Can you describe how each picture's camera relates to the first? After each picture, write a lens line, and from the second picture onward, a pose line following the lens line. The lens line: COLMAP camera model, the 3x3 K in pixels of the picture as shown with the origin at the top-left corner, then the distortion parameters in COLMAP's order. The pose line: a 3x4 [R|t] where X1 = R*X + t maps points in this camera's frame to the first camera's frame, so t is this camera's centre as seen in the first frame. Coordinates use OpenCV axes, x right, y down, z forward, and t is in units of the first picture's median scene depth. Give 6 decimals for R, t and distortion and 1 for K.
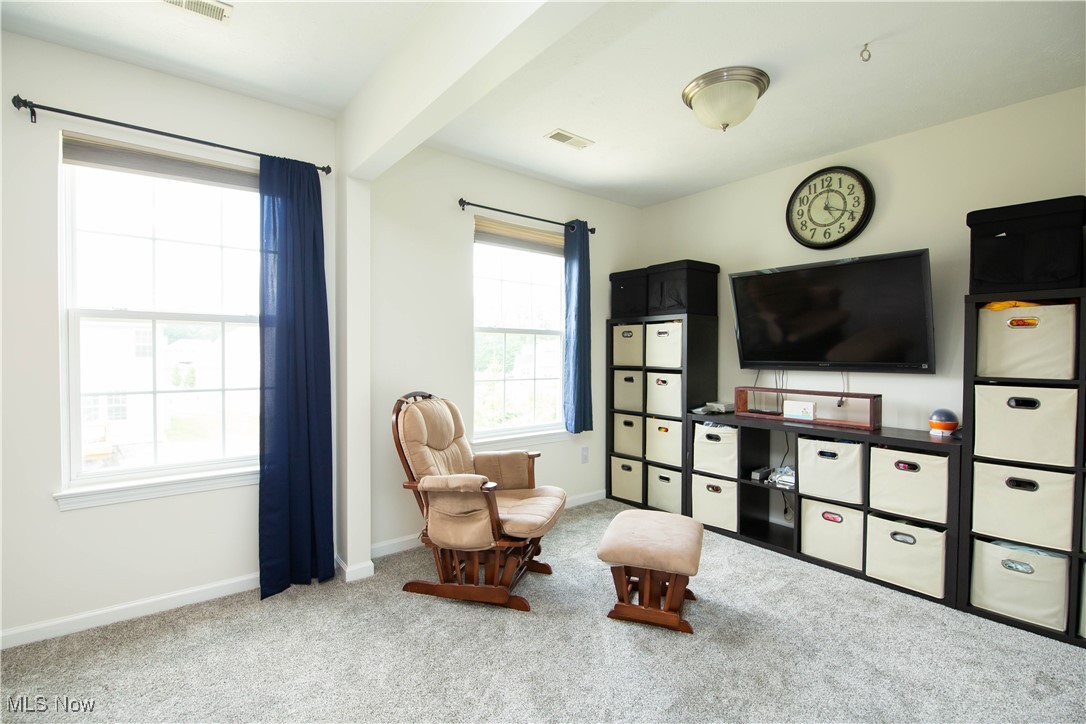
lens RADIAL K [[482.5, 0, 535.4], [0, 482.5, 363.3], [0, 0, 1]] dist [0.000895, -0.009961]
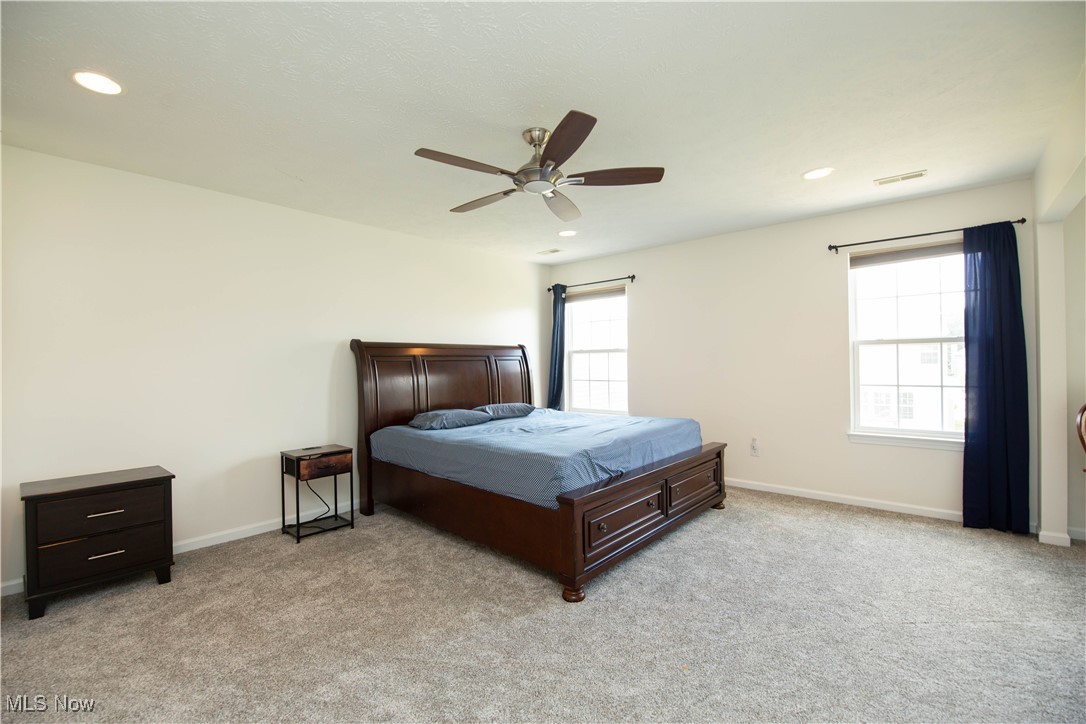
lens RADIAL K [[482.5, 0, 535.4], [0, 482.5, 363.3], [0, 0, 1]] dist [0.000895, -0.009961]
pose [[0.186818, -0.010082, -0.982343, 0.444412], [-0.003168, 0.999936, -0.010865, 0.002232], [0.982389, 0.005142, 0.186774, -0.402500]]
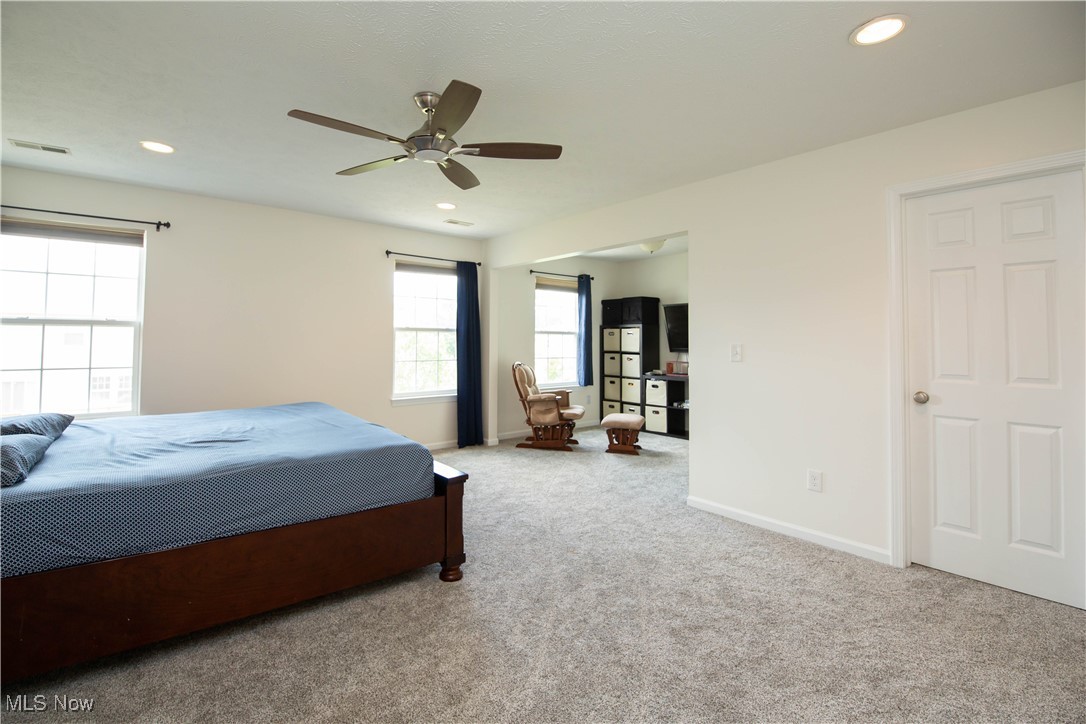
lens RADIAL K [[480.3, 0, 517.1], [0, 480.3, 338.6], [0, 0, 1]] dist [0.000387, -0.000032]
pose [[0.999999, -0.001167, 0.001062, -0.195897], [0.001196, 0.999607, -0.028004, 0.010689], [-0.001028, 0.028006, 0.999607, -0.951178]]
